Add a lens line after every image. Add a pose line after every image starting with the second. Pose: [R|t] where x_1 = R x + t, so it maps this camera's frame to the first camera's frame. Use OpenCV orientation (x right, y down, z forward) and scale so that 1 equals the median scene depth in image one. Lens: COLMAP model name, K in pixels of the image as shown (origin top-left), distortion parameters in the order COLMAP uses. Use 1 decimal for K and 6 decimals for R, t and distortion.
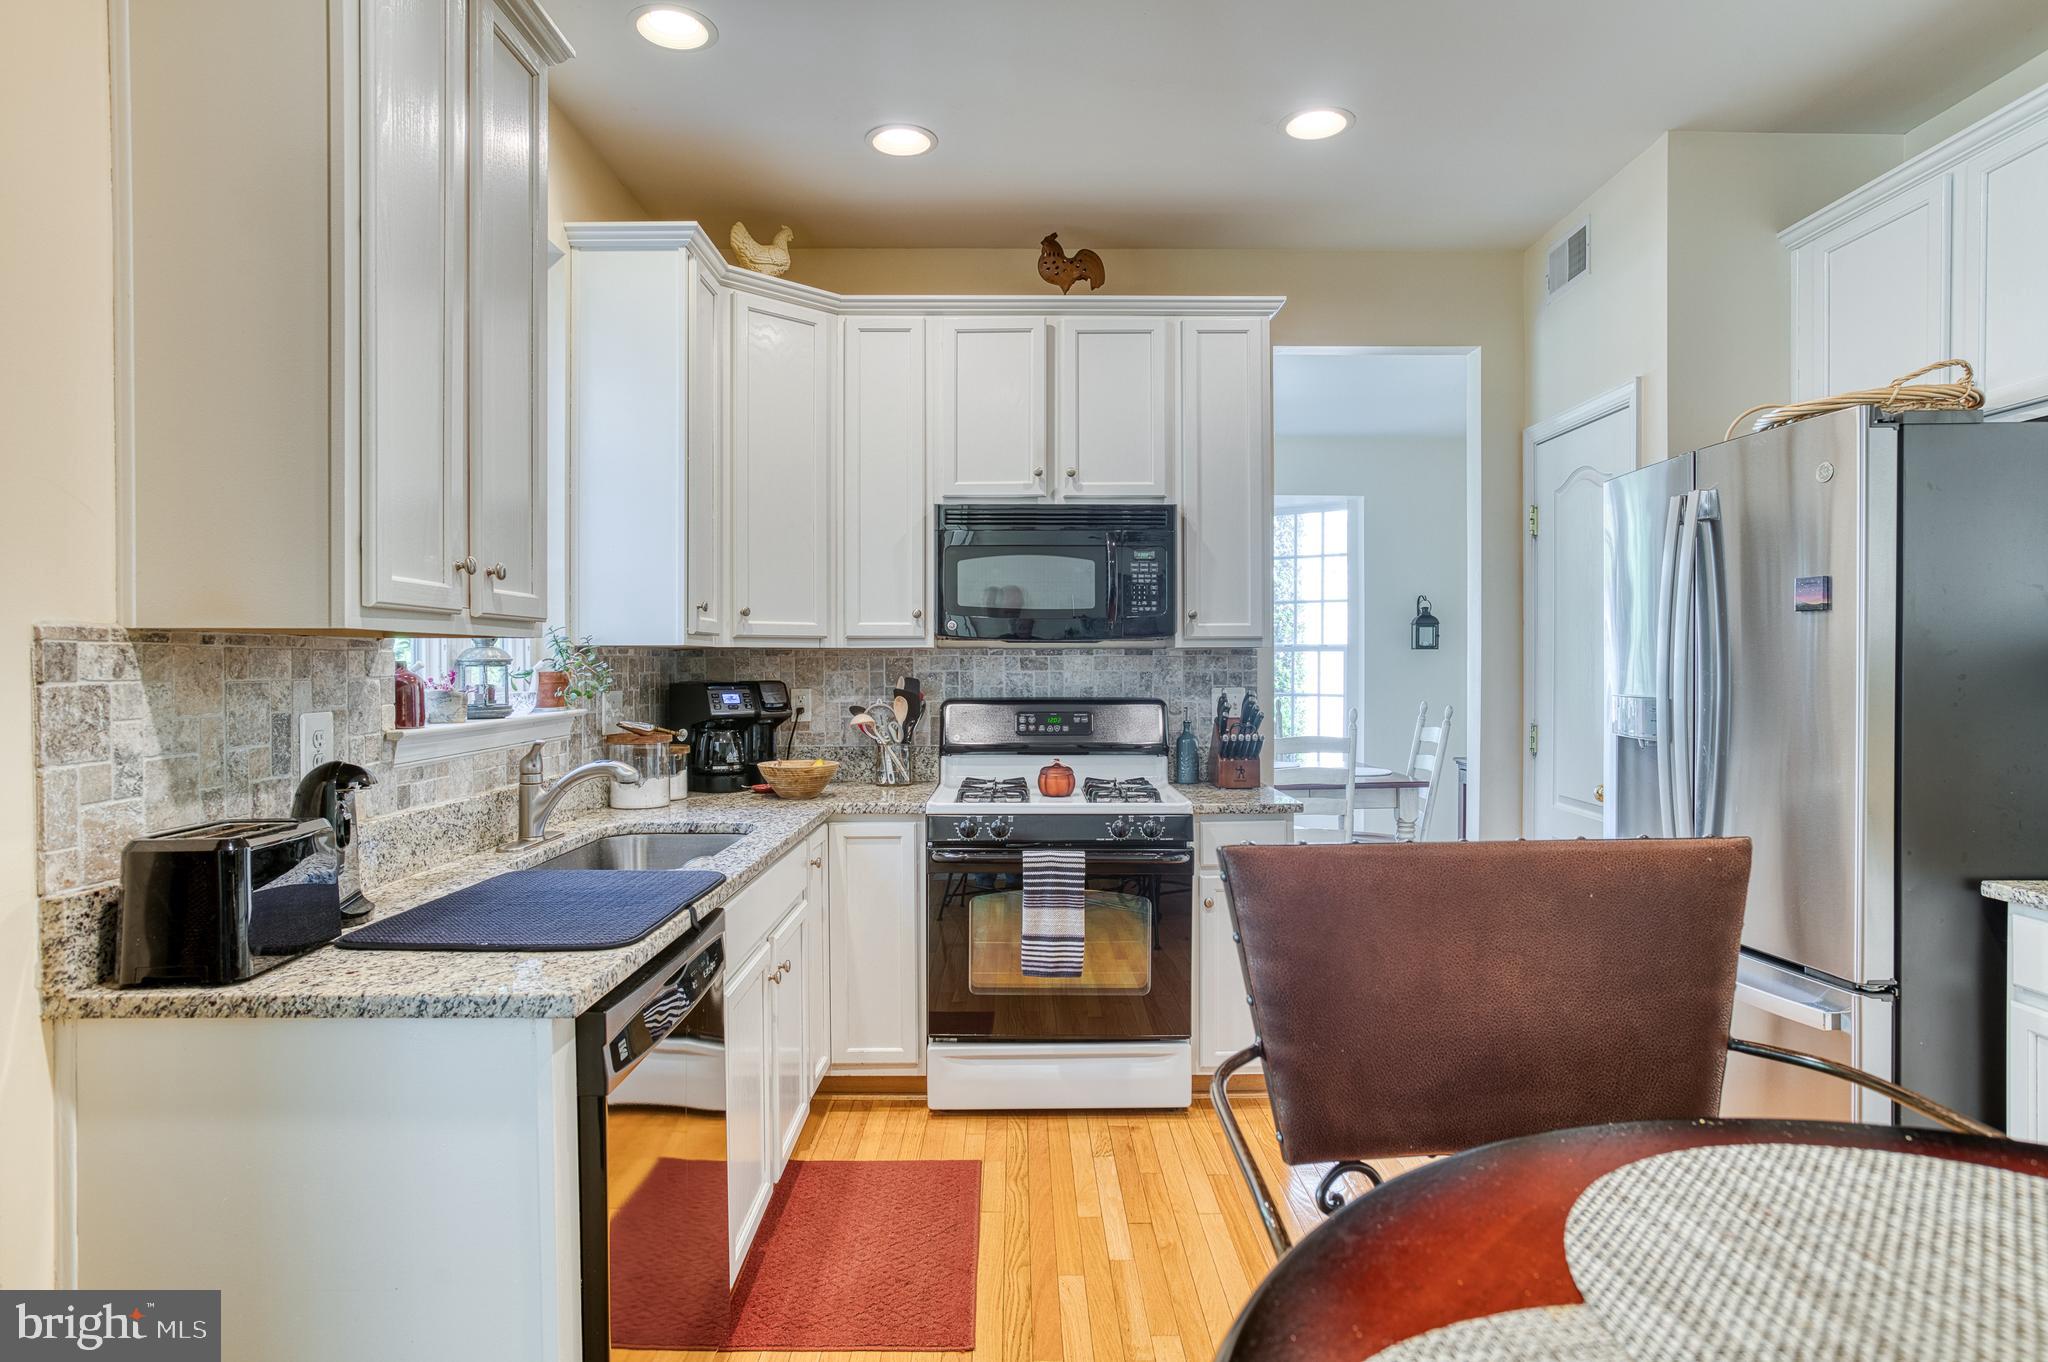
lens RADIAL K [[1122.9, 0, 1017.4], [0, 1122.9, 677.2], [0, 0, 1]] dist [-0.041101, 0.007986]
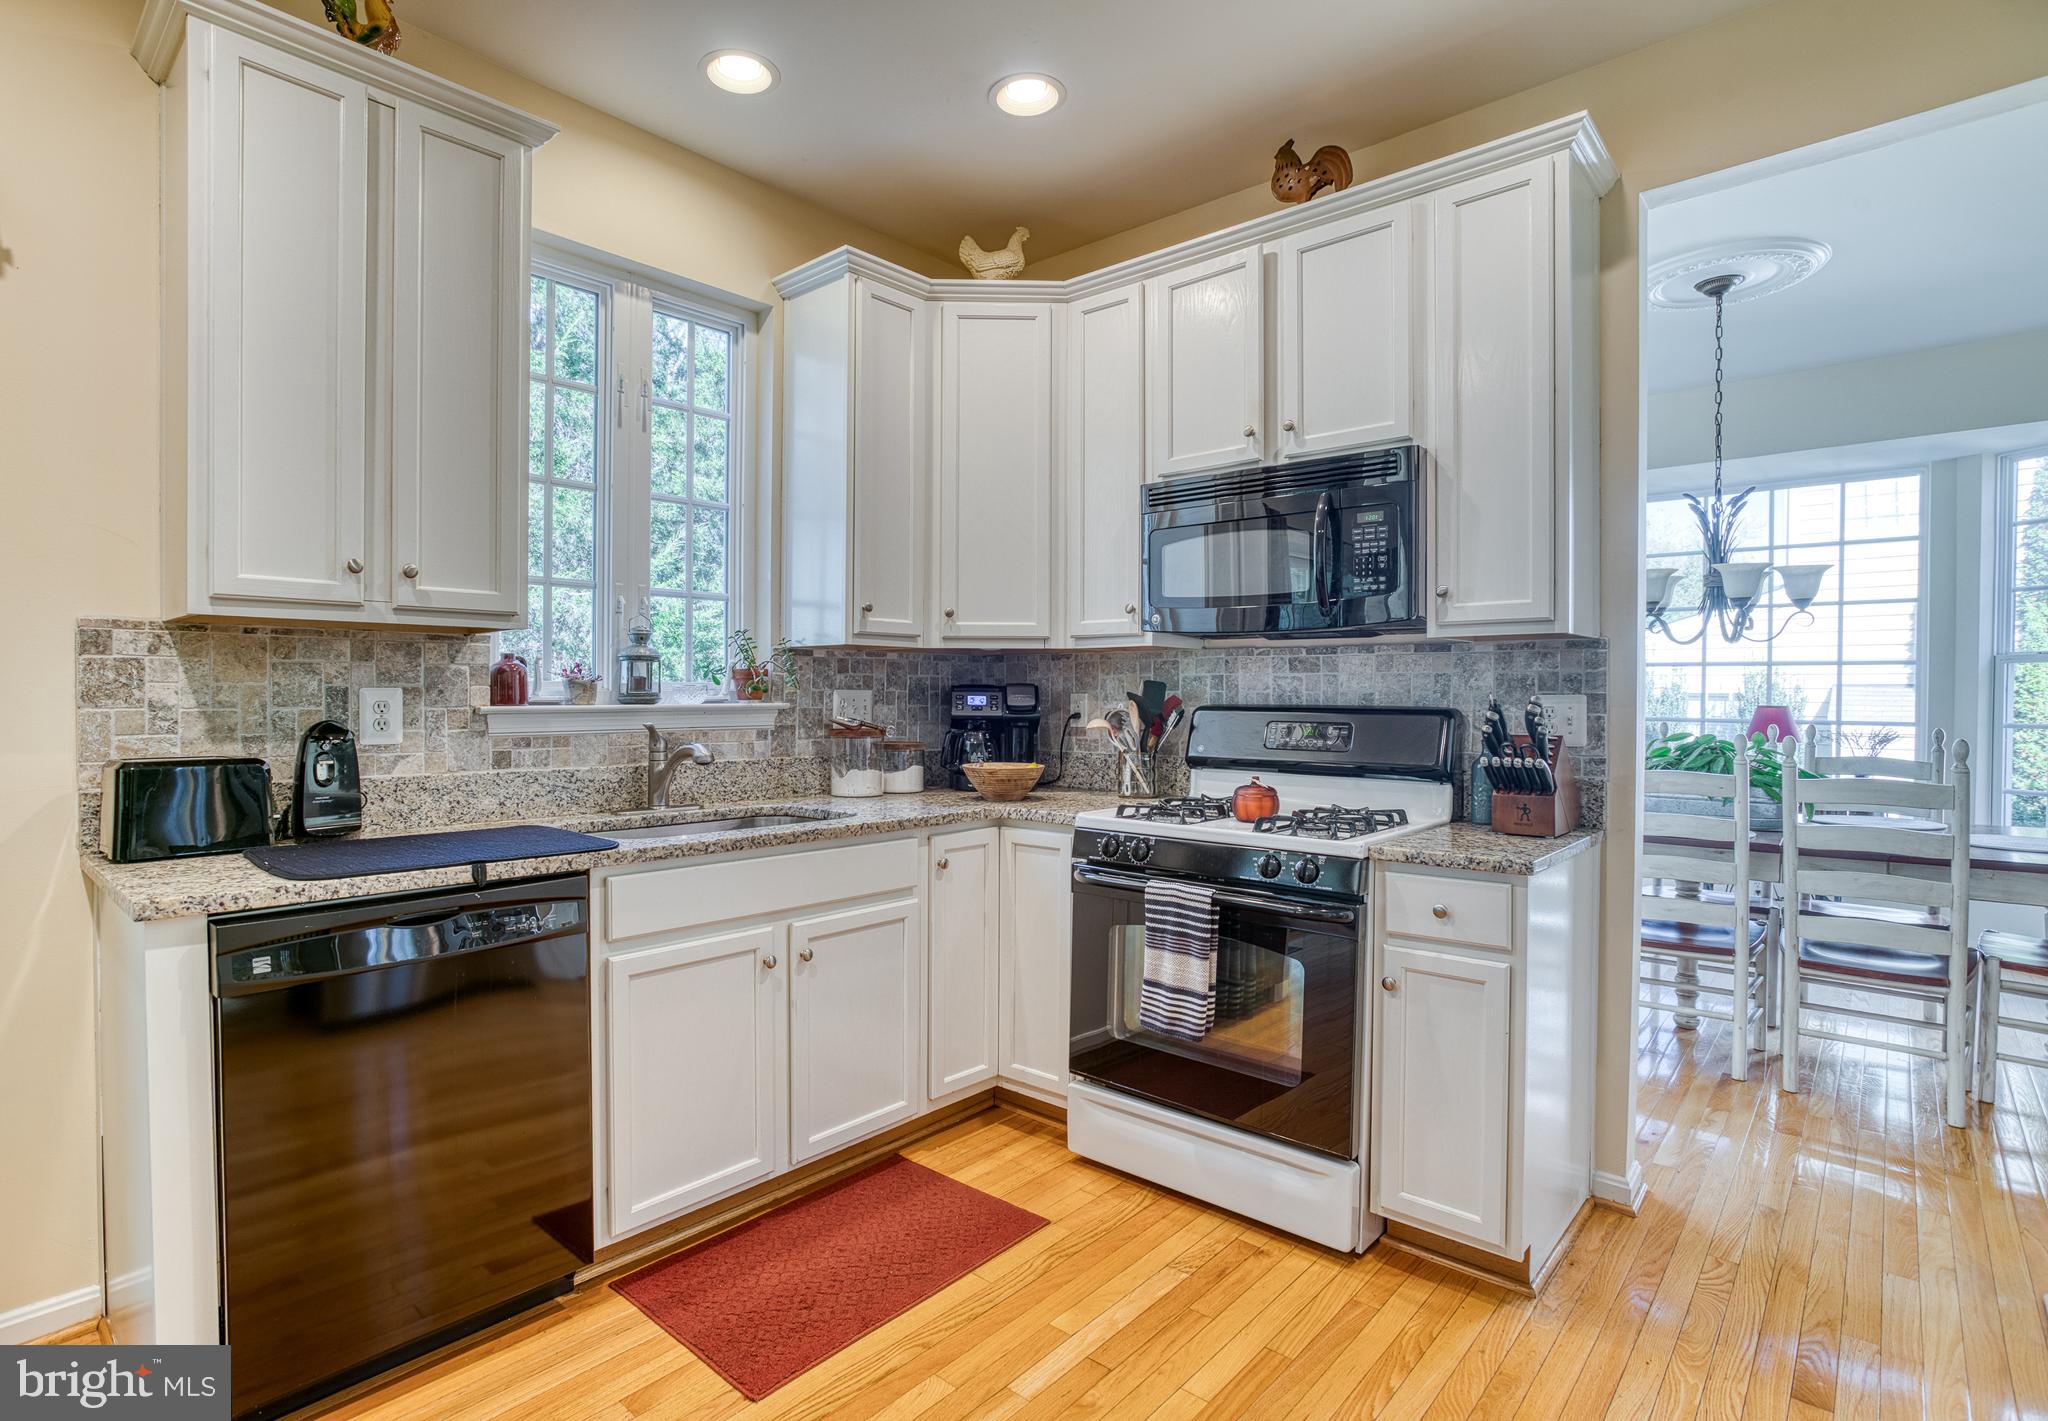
lens RADIAL K [[1023.1, 0, 992.1], [0, 1023.1, 705.8], [0, 0, 1]] dist [-0.037958, 0.000521]
pose [[0.738443, 0.012477, -0.674200, 0.394113], [-0.013900, 0.999898, 0.003281, 0.021240], [0.674172, 0.006949, 0.738542, 0.317919]]
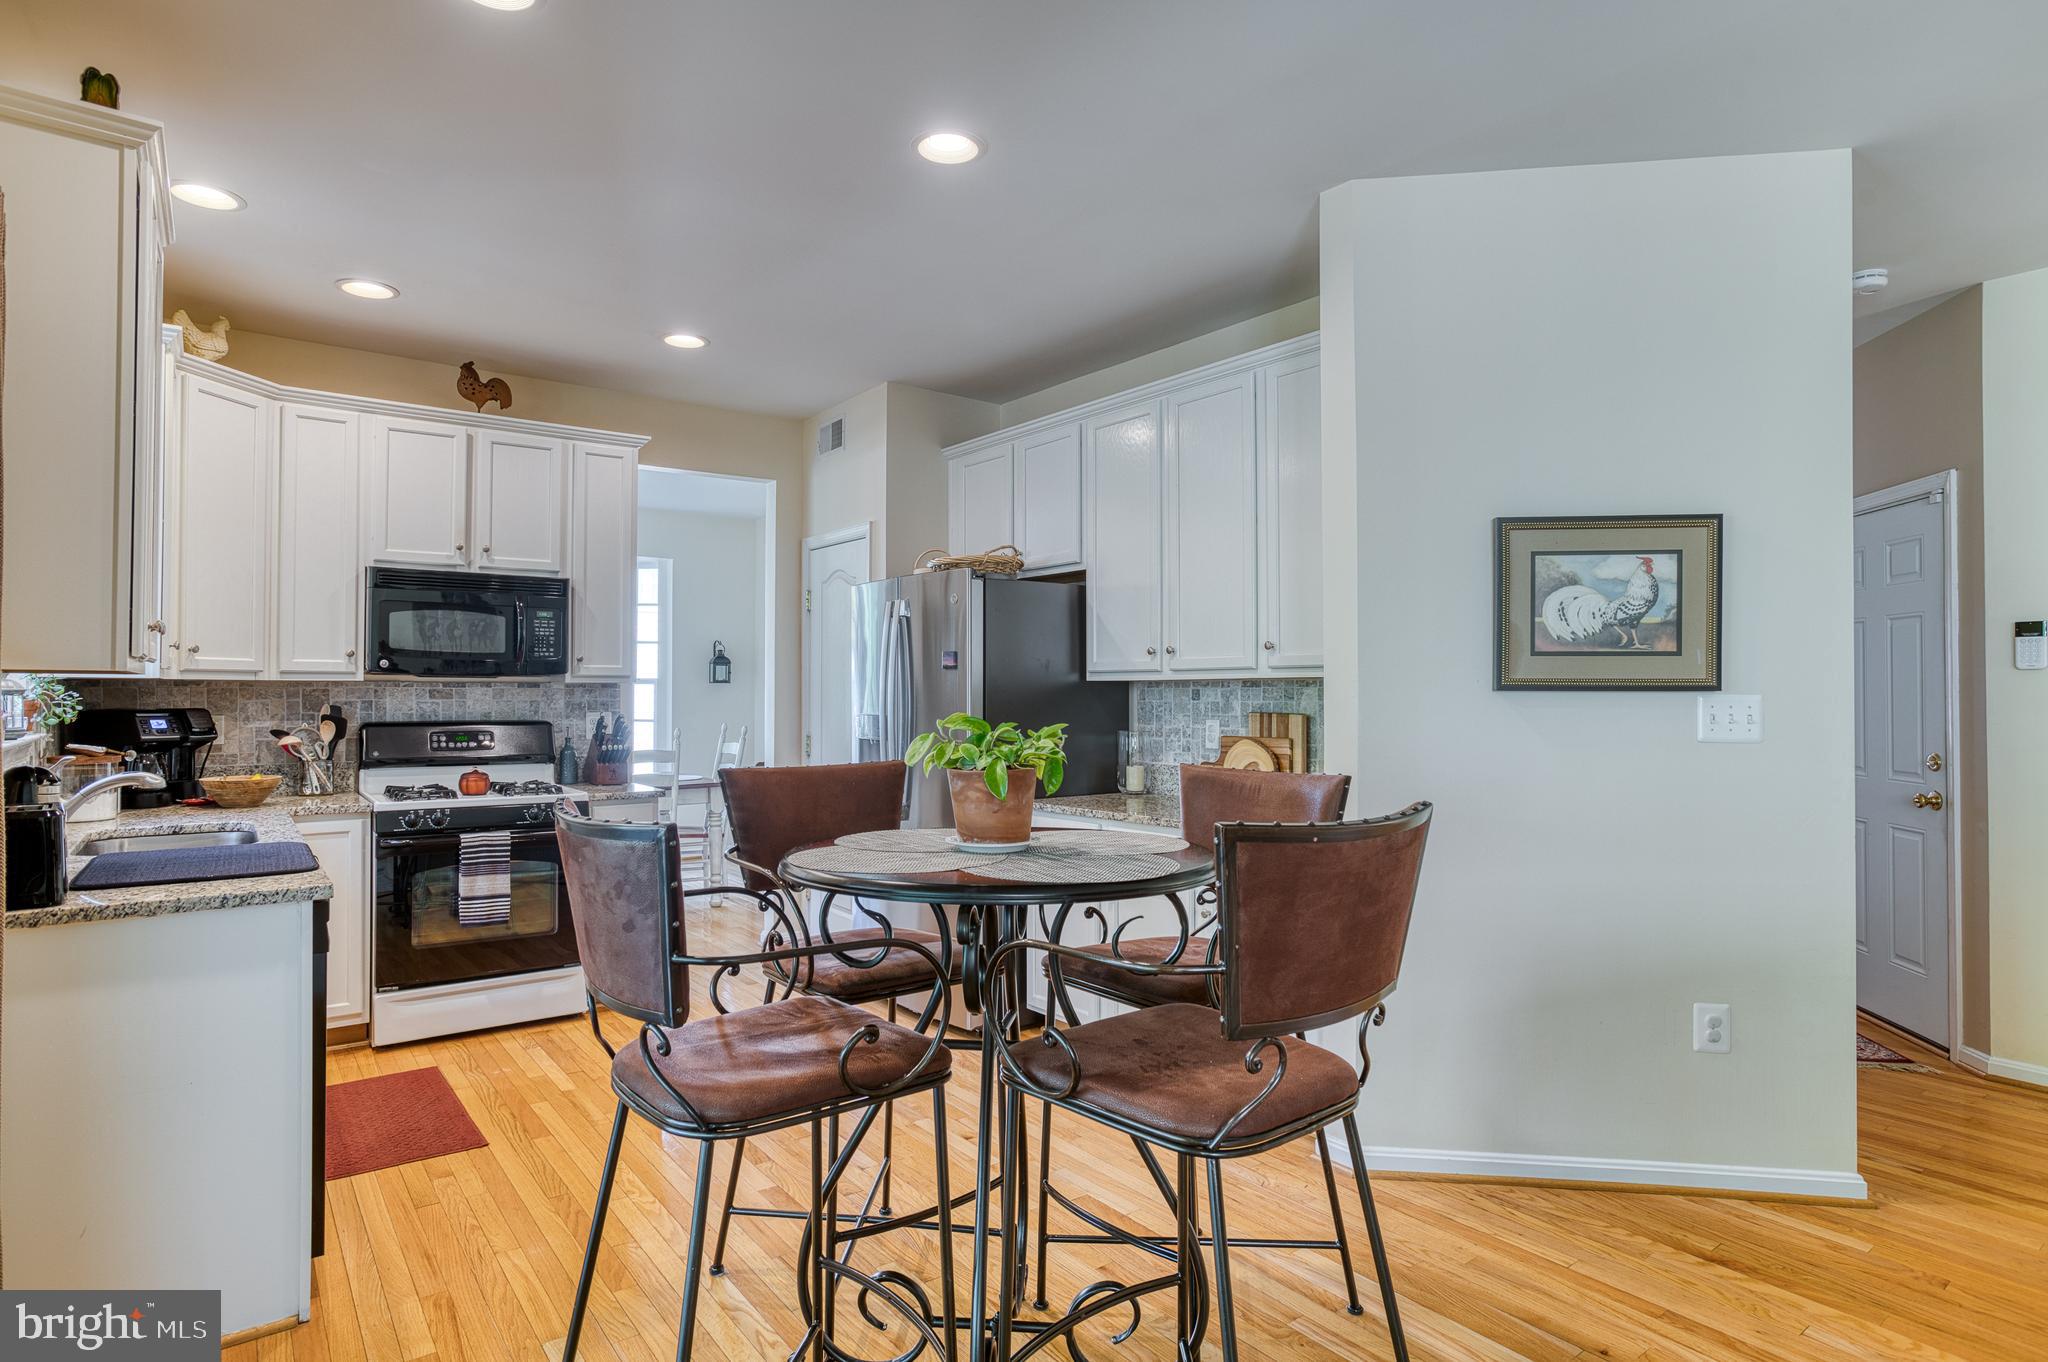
lens RADIAL K [[1078.2, 0, 1014.3], [0, 1078.2, 681.1], [0, 0, 1]] dist [-0.026815, 0.007794]
pose [[0.800390, 0.009809, 0.599399, -0.211006], [0.004547, 0.999738, -0.022432, 0.003577], [-0.599462, 0.020680, 0.800136, -0.379185]]
